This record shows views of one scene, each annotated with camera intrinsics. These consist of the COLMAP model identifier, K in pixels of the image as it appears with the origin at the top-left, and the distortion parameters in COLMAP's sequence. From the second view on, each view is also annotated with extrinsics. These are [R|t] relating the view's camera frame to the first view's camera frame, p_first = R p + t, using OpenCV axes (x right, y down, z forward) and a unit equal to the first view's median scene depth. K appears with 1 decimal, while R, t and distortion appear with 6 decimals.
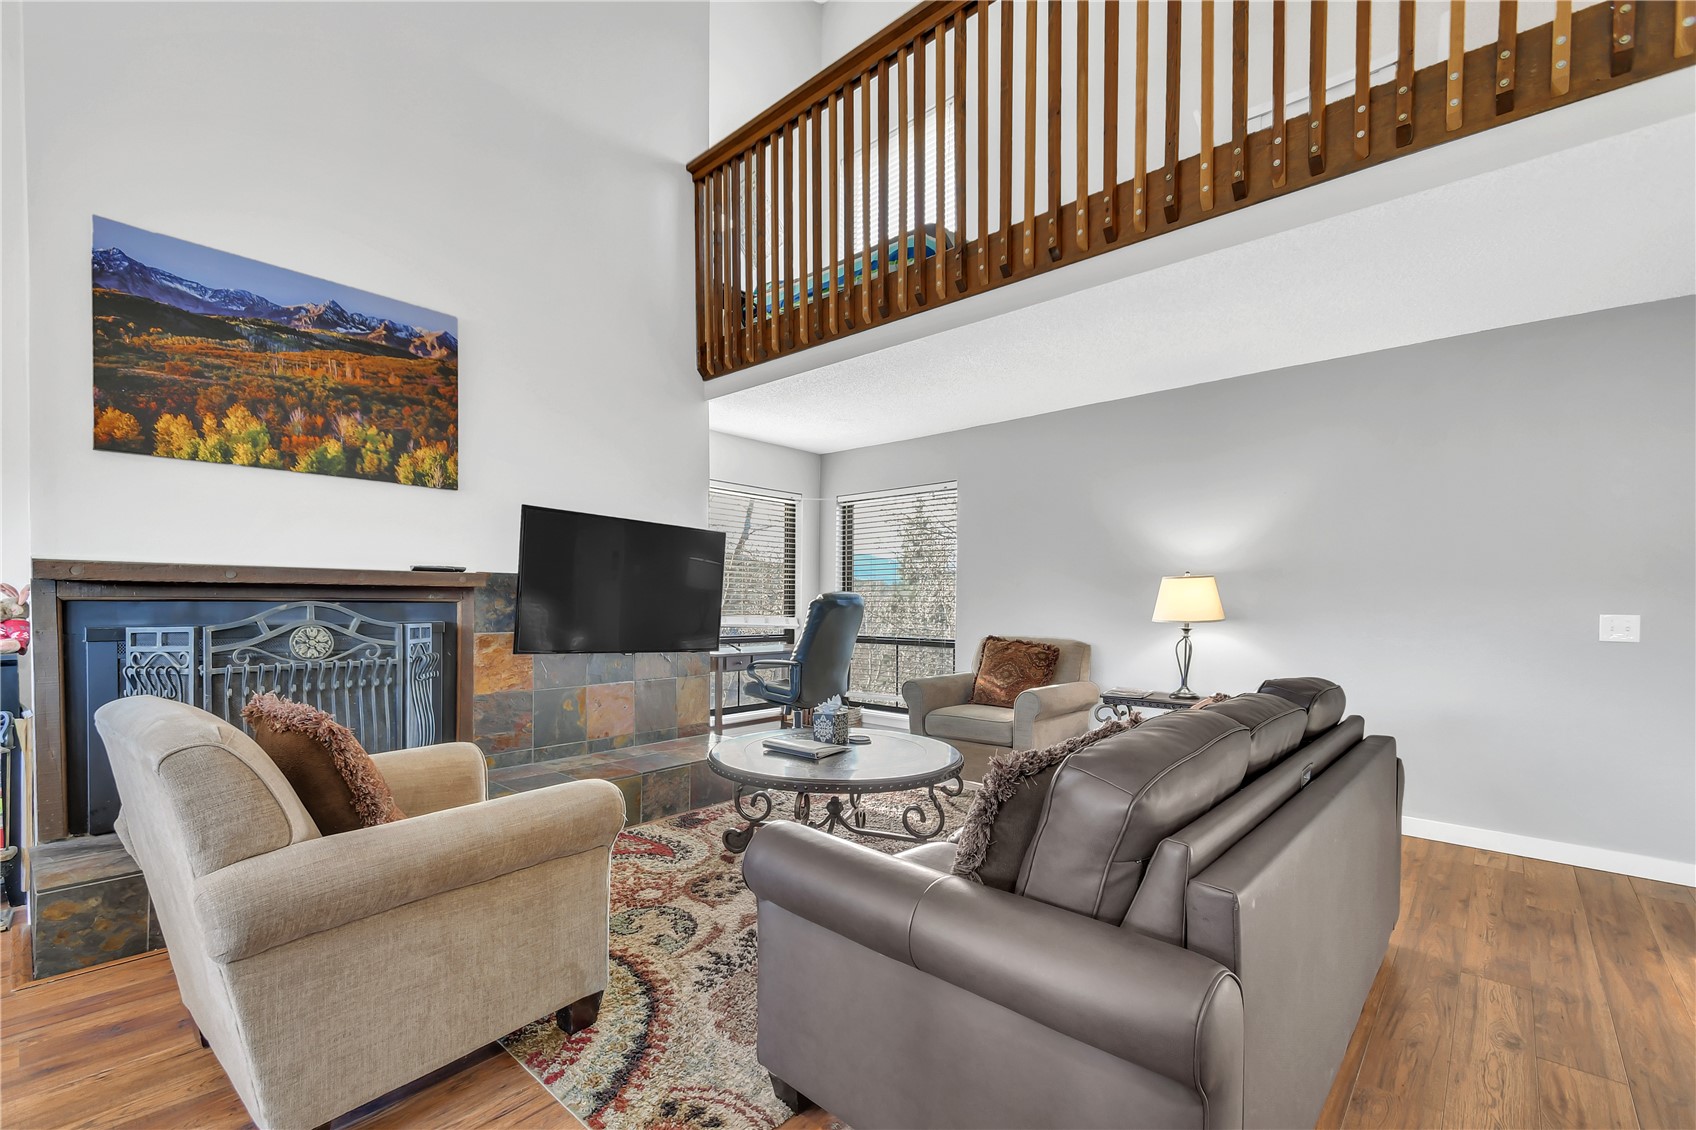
lens RADIAL K [[720.1, 0, 831.7], [0, 720.1, 615.5], [0, 0, 1]] dist [0.037672, -0.017252]
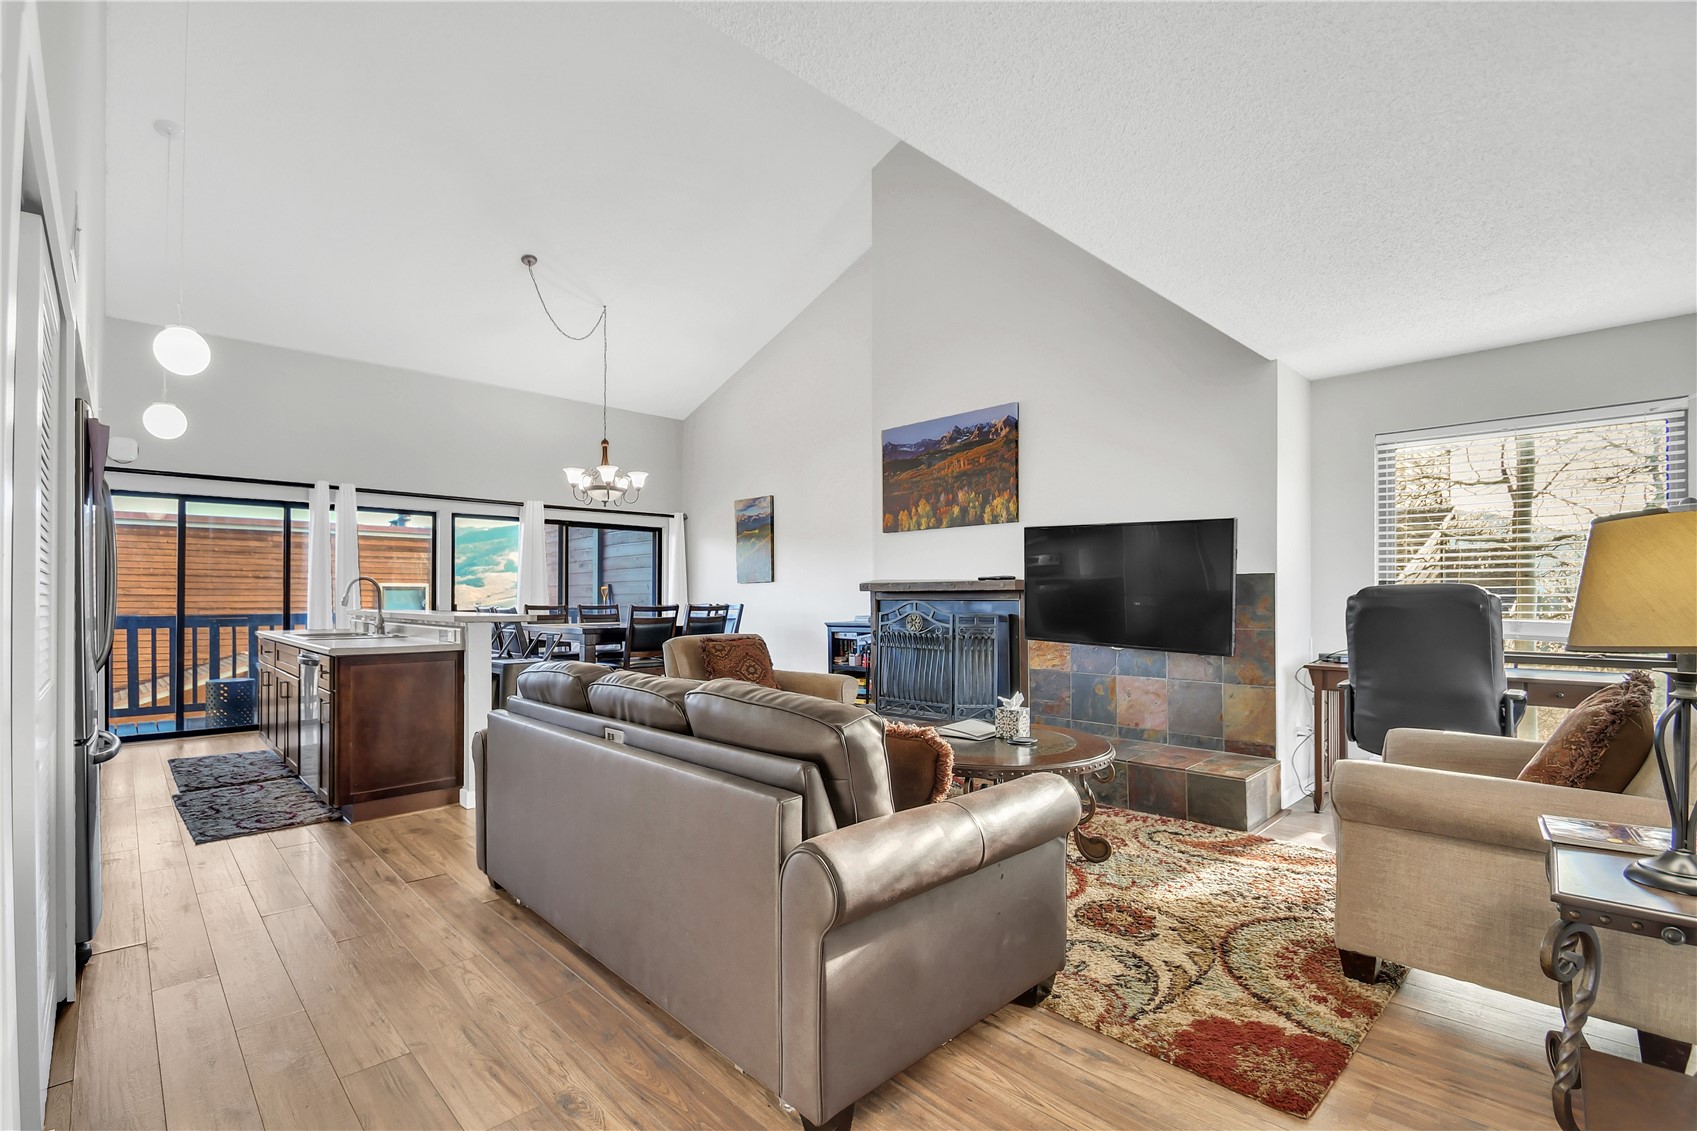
lens RADIAL K [[731.5, 0, 816.9], [0, 731.5, 600.1], [0, 0, 1]] dist [-0.016409, -0.000247]
pose [[-0.068561, -0.002399, -0.997644, 1.030309], [-0.017731, 0.999842, -0.001186, -0.011835], [0.997489, 0.017607, -0.068593, 0.783580]]
